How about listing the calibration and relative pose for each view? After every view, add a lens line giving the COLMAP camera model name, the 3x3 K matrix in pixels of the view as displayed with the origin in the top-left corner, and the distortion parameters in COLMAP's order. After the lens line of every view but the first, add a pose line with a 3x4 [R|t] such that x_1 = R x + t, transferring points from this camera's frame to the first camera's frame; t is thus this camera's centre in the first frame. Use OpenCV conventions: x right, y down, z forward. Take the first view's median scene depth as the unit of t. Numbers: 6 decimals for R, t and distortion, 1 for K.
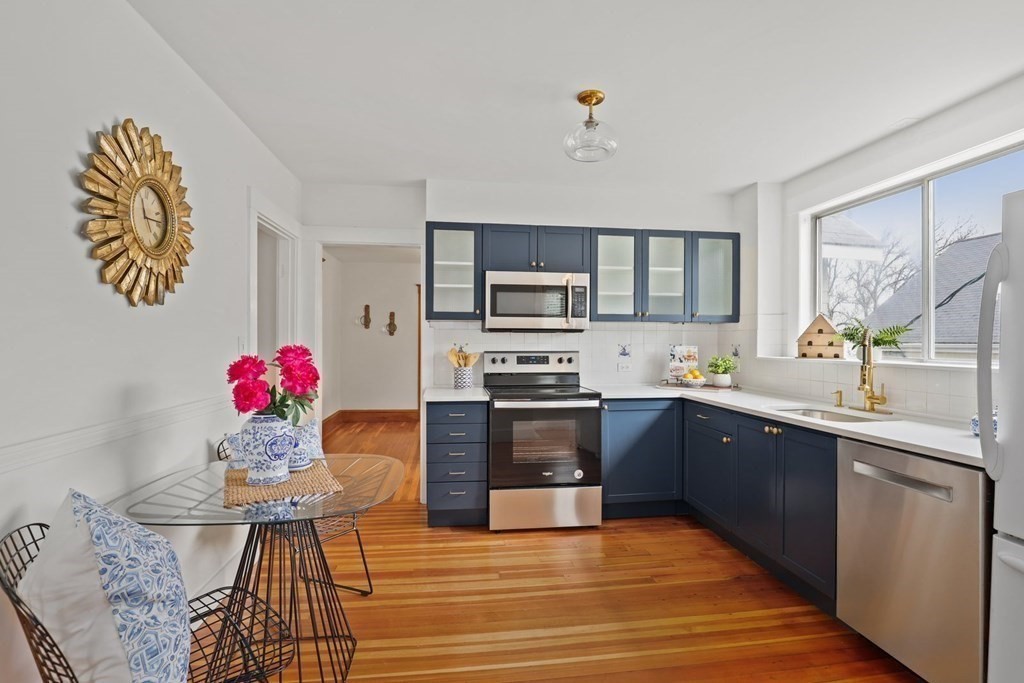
lens RADIAL K [[502.8, 0, 513.7], [0, 502.8, 342.2], [0, 0, 1]] dist [-0.000143, -0.000023]
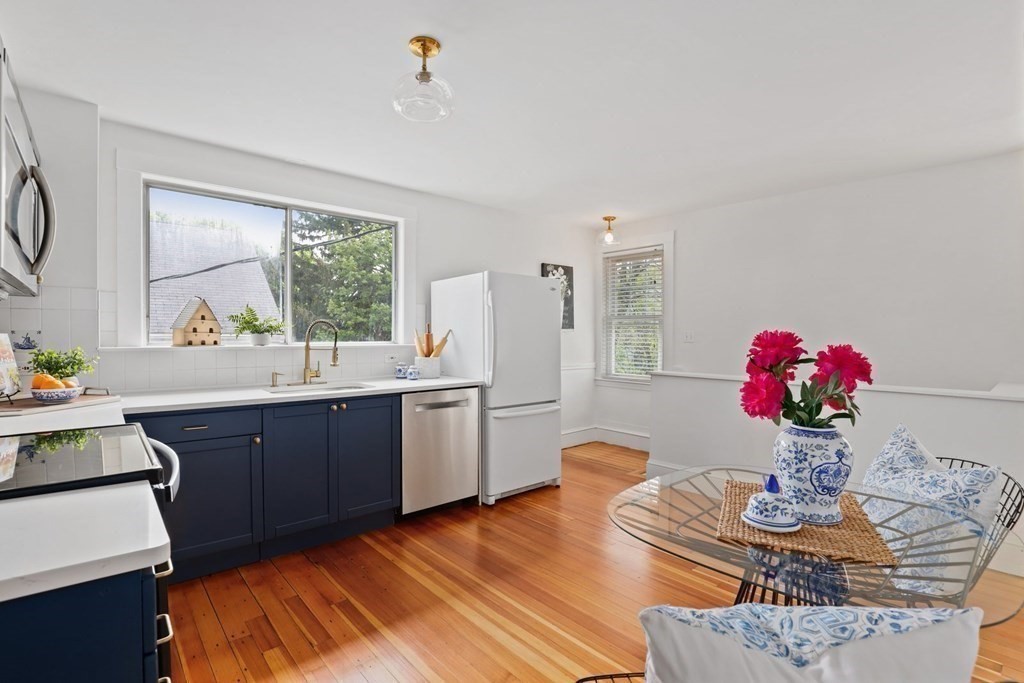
lens RADIAL K [[473.5, 0, 512.3], [0, 473.5, 340.2], [0, 0, 1]] dist [0.006204, 0.001497]
pose [[-0.557206, -0.011214, 0.830299, -0.472306], [-0.007450, 0.999936, 0.008506, 0.009362], [-0.830341, -0.001446, -0.557254, 1.016709]]
